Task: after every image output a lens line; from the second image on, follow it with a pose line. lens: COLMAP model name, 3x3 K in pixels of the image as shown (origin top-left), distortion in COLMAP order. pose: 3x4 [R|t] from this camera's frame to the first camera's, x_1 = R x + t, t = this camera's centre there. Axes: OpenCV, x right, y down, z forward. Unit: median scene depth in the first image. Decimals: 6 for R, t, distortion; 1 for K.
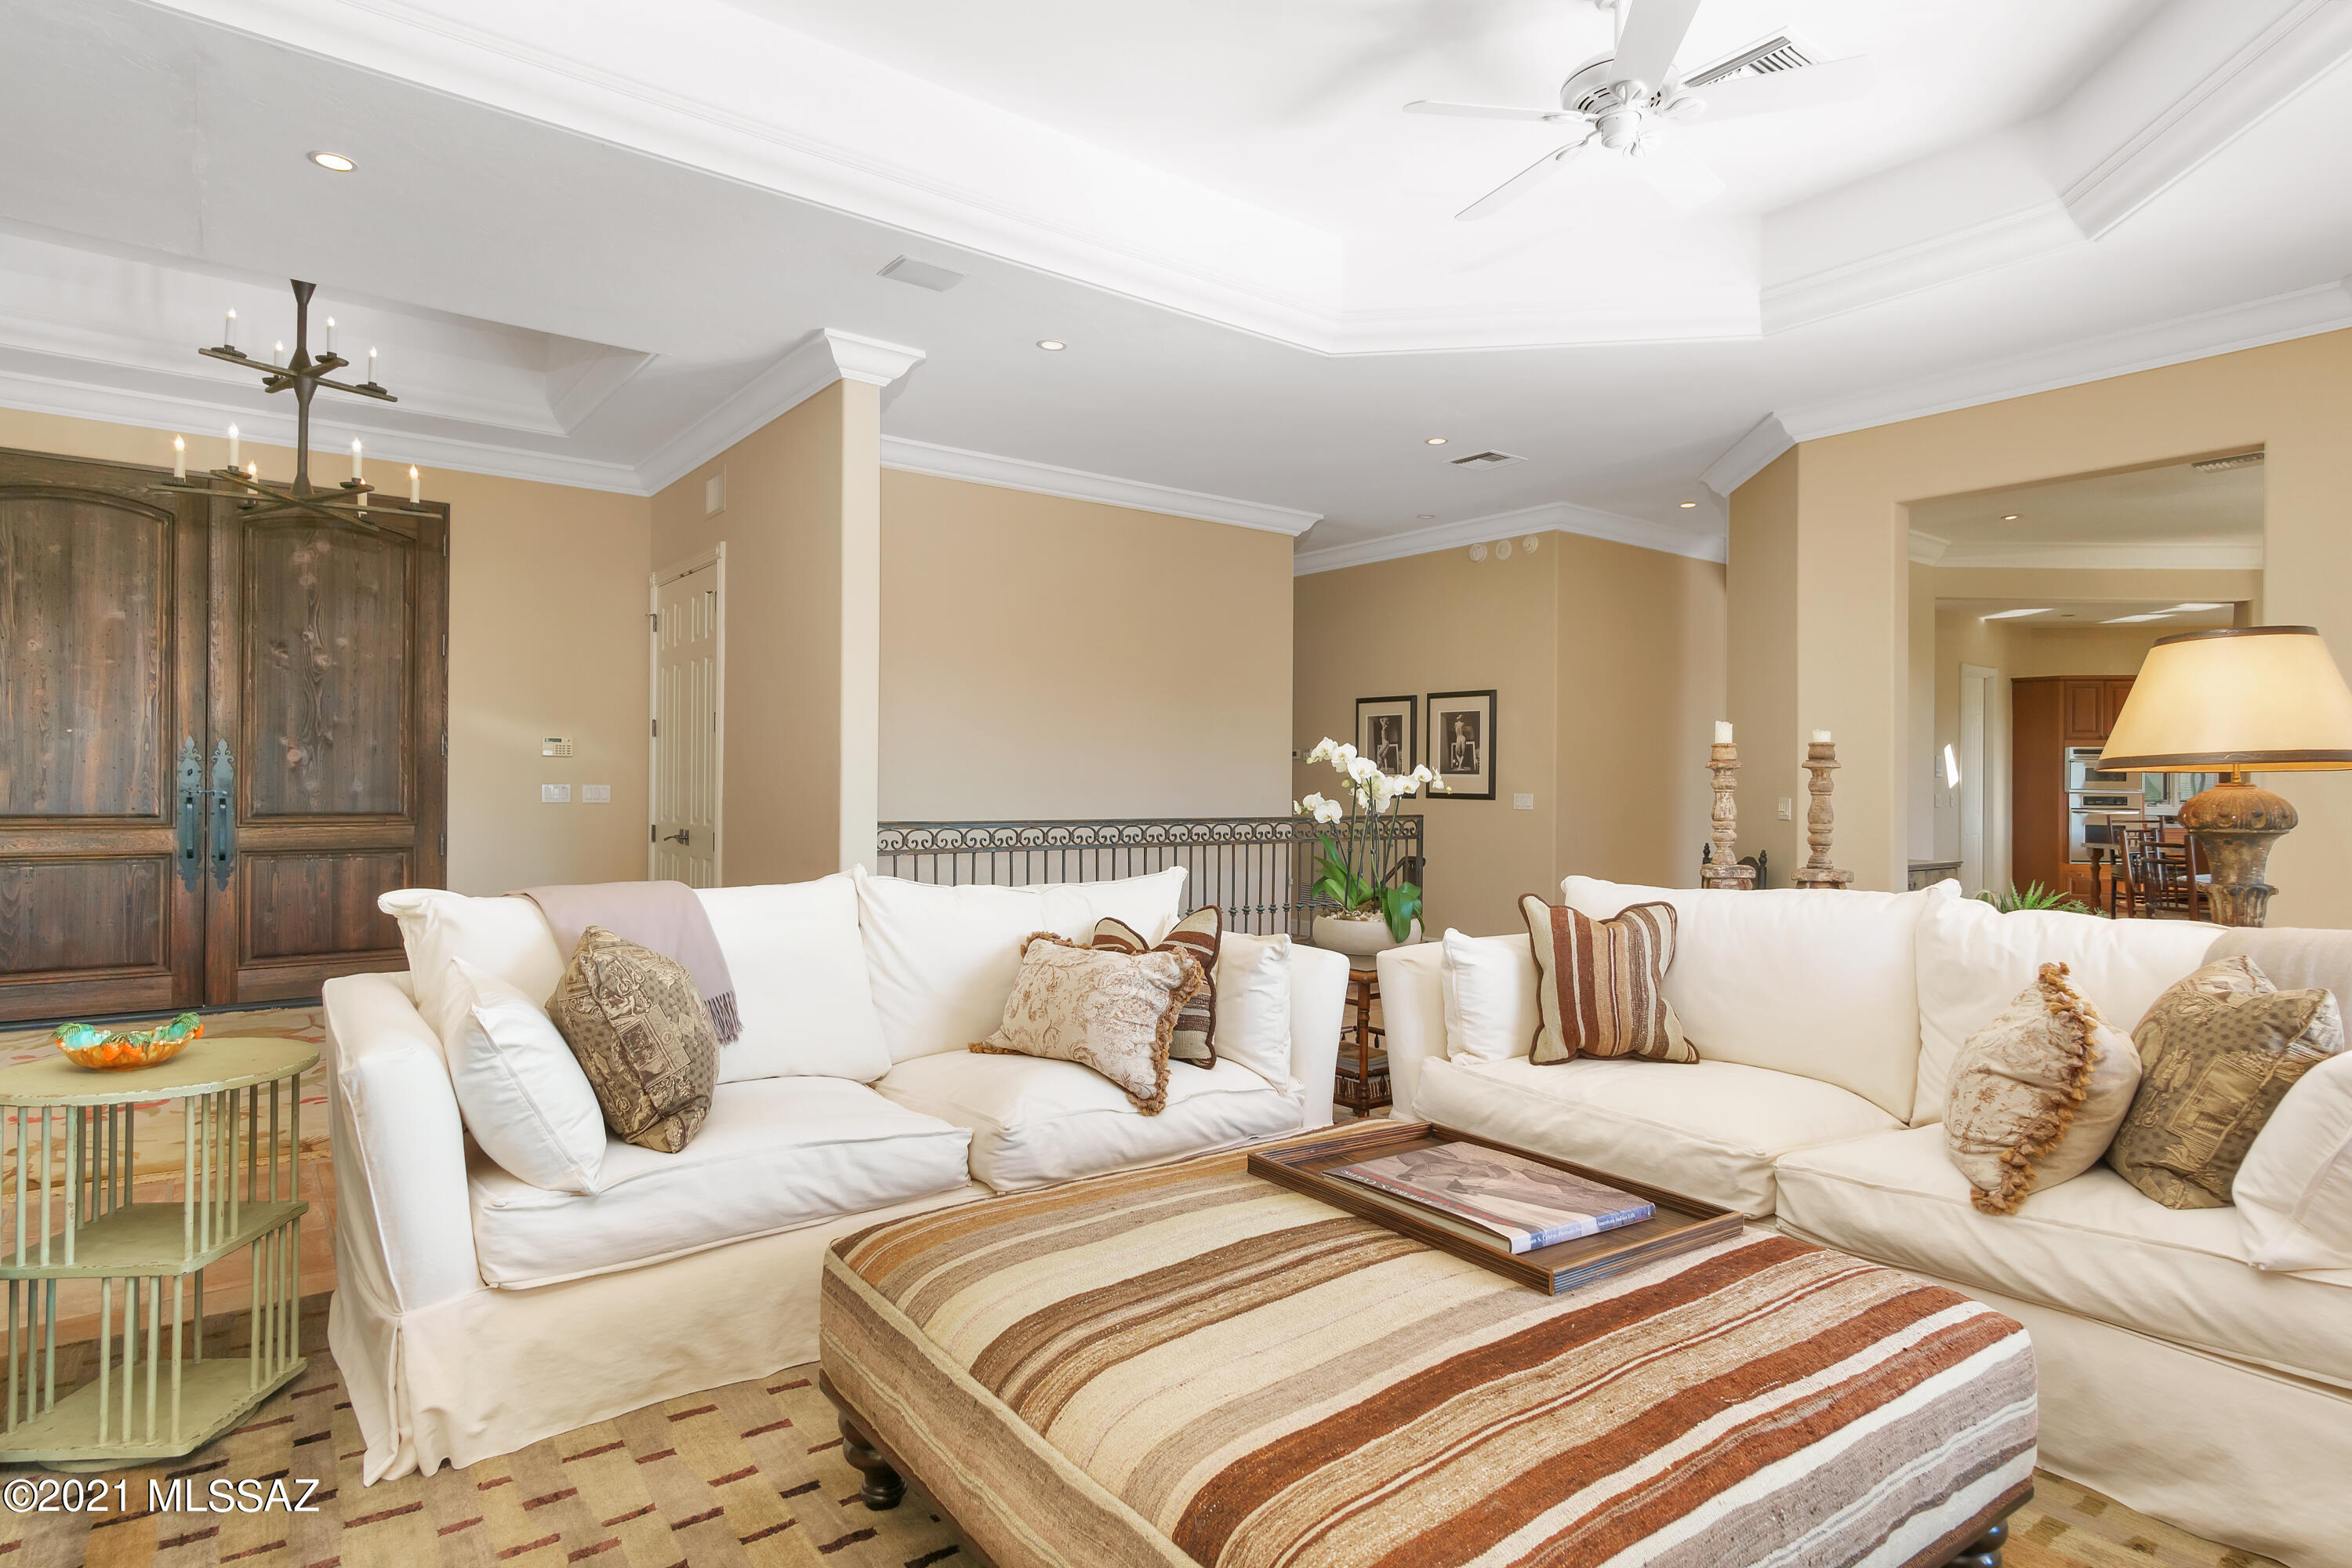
lens RADIAL K [[1251.7, 0, 1138.7], [0, 1251.7, 788.9], [0, 0, 1]] dist [0.004319, 0.001734]
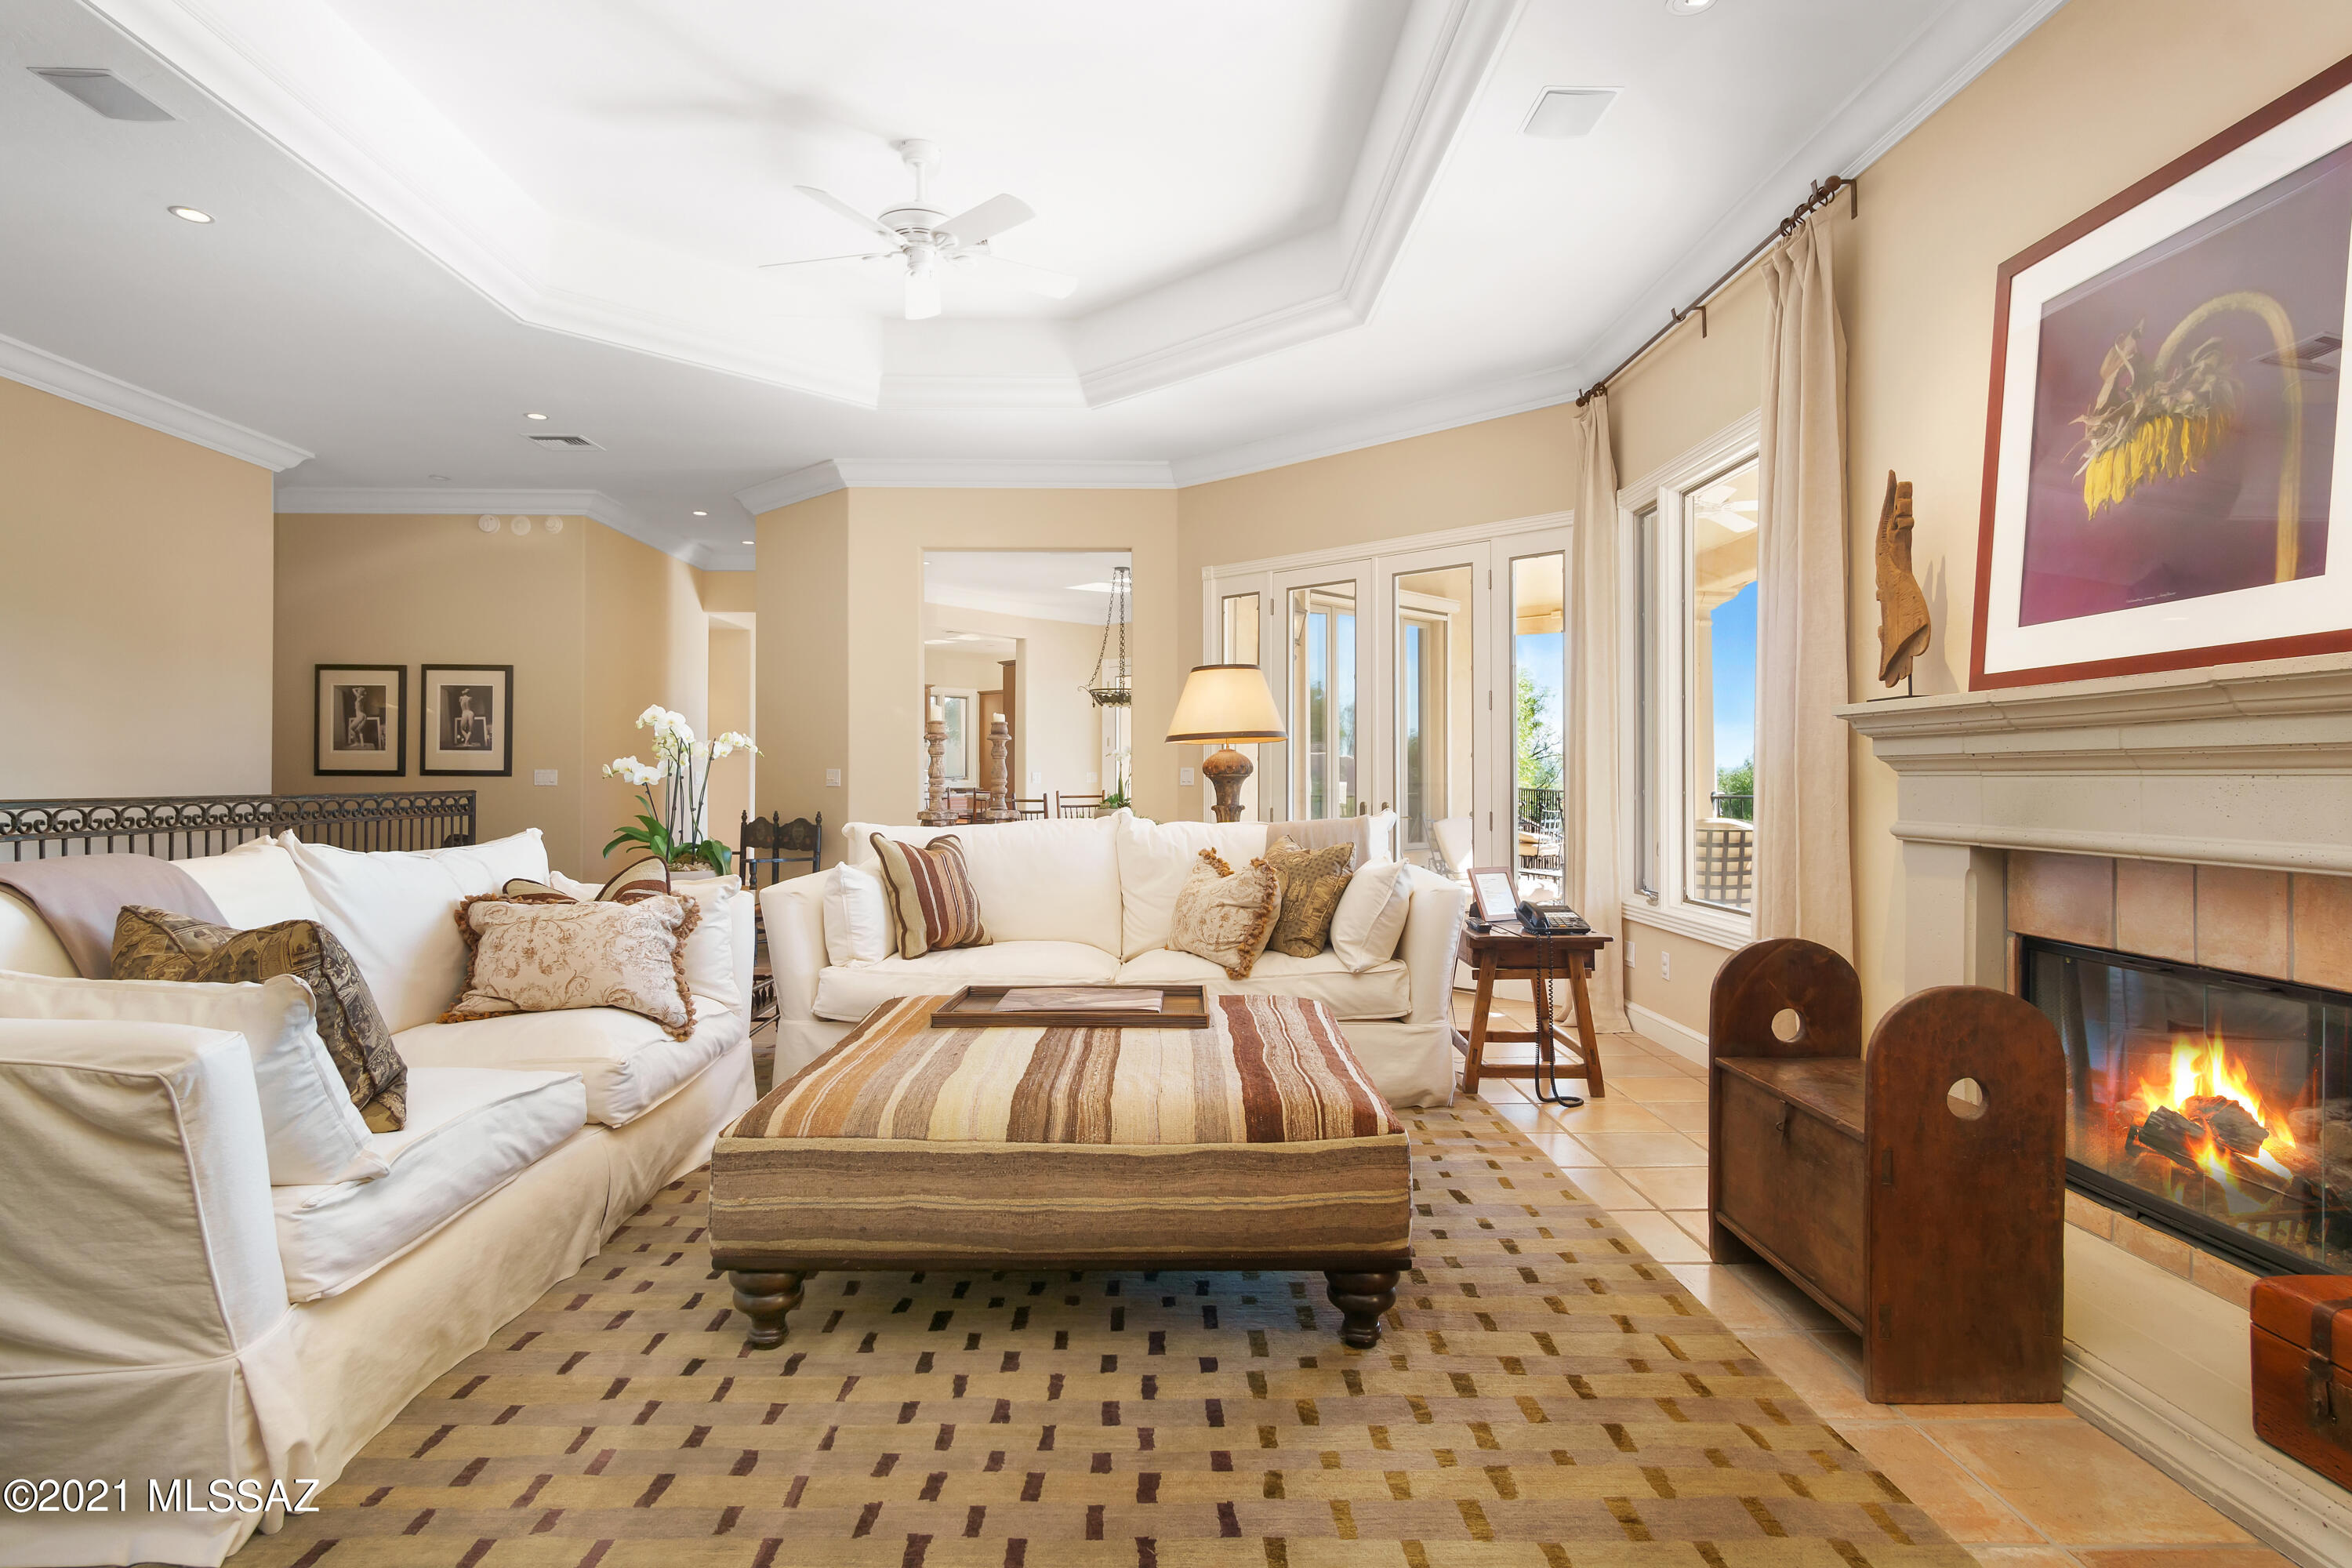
lens RADIAL K [[1244.5, 0, 1154.2], [0, 1244.5, 771.8], [0, 0, 1]] dist [-0.002672, -0.000104]
pose [[0.595176, -0.003174, 0.803589, -0.609898], [0.006124, 0.999981, -0.000586, 0.026826], [-0.803572, 0.005270, 0.595185, 0.015948]]
